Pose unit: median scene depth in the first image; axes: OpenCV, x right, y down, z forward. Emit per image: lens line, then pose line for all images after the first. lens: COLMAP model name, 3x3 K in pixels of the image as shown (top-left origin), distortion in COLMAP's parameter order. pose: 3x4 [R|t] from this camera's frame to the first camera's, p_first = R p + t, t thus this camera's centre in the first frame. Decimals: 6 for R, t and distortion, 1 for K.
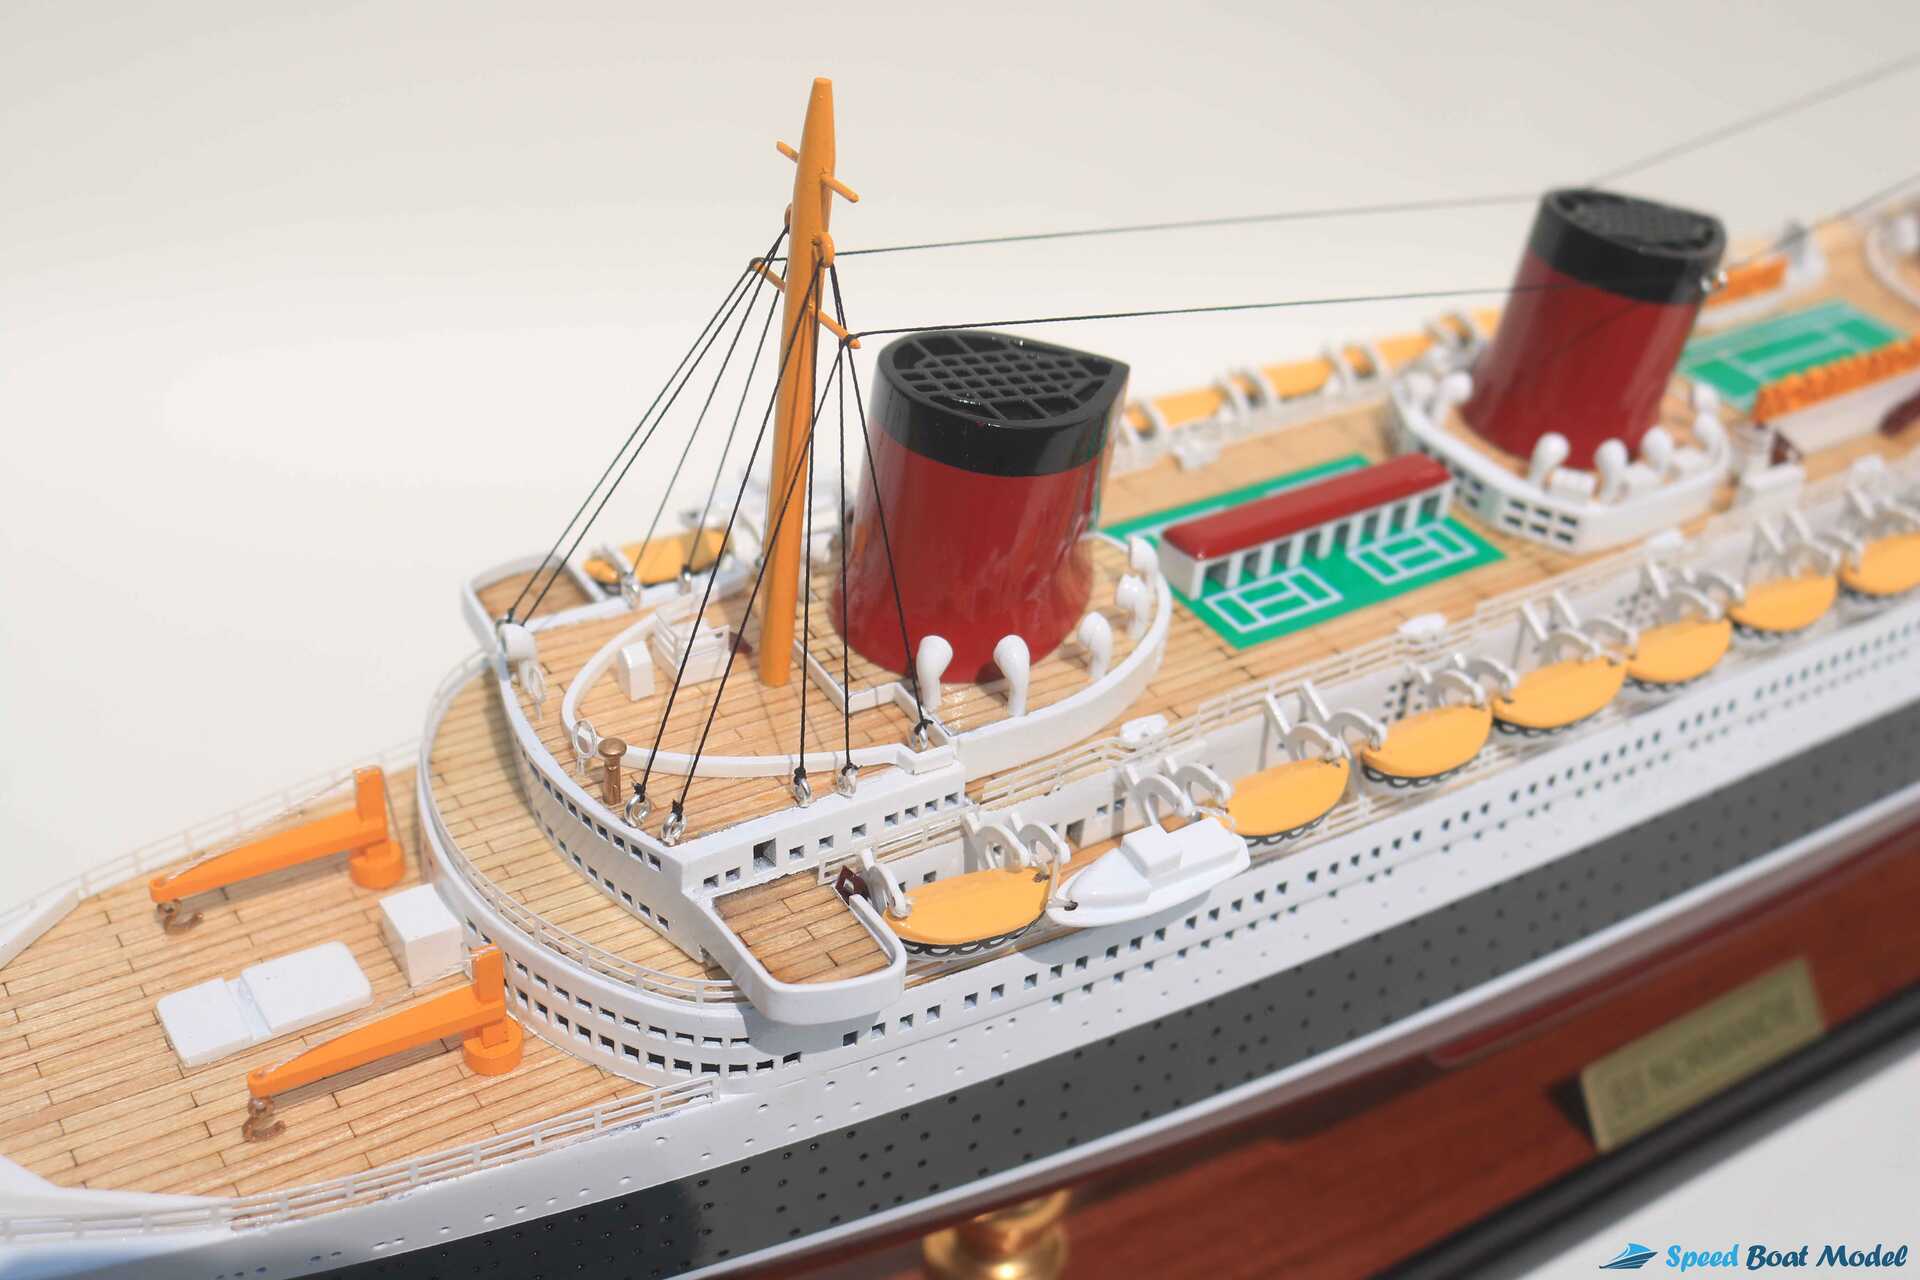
lens RADIAL K [[2218.8, 0, 960.0], [0, 2218.8, 640.0], [0, 0, 1]] dist [-0.103797, 0.112570]
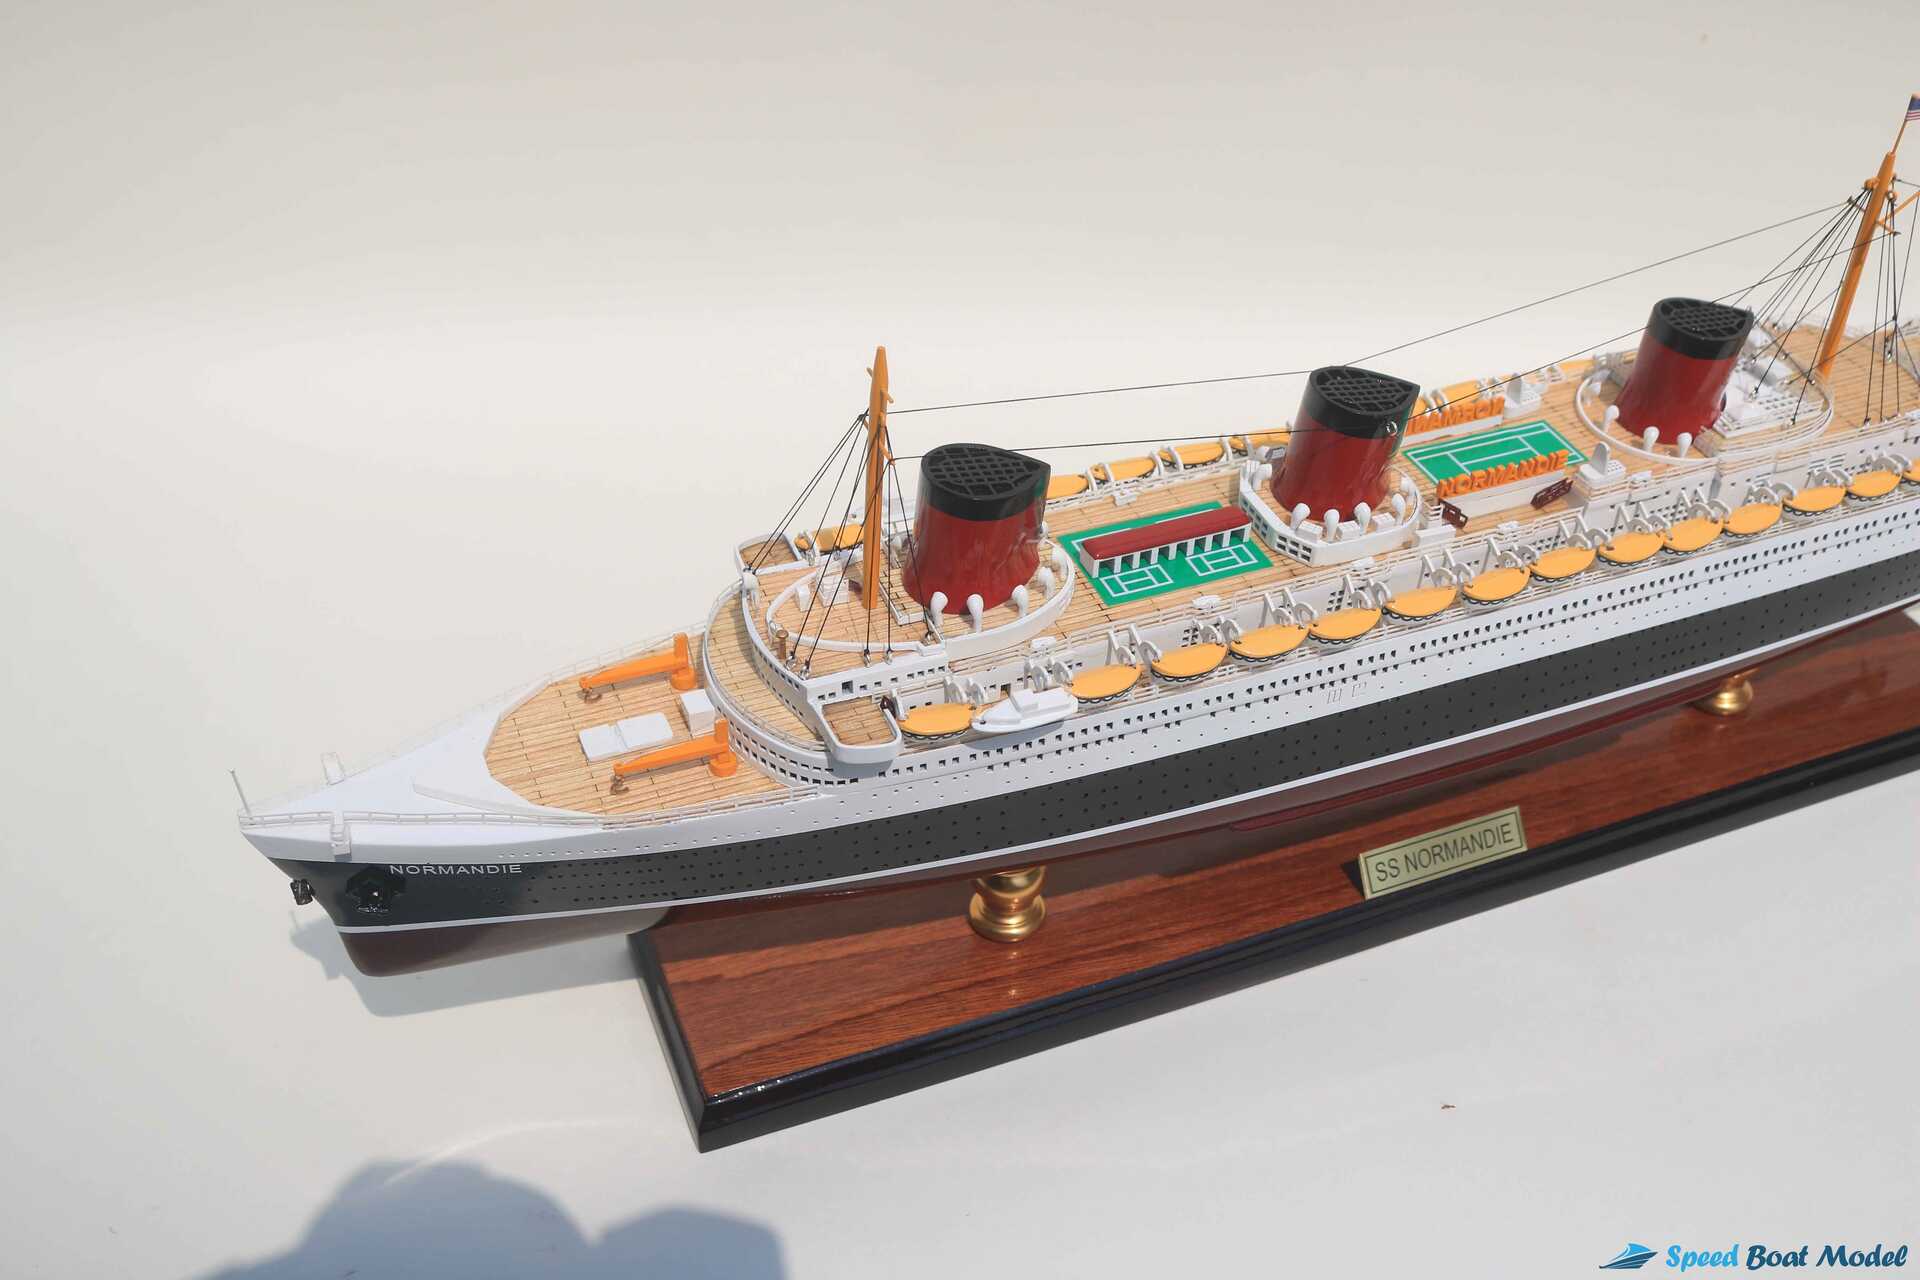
lens RADIAL K [[1935.4, 0, 960.0], [0, 1935.4, 640.0], [0, 0, 1]] dist [-0.133102, 0.123985]
pose [[0.982637, 0.077374, -0.168633, 0.320997], [-0.066588, 0.995412, 0.068713, -0.083841], [0.173176, -0.056291, 0.983281, -0.813348]]
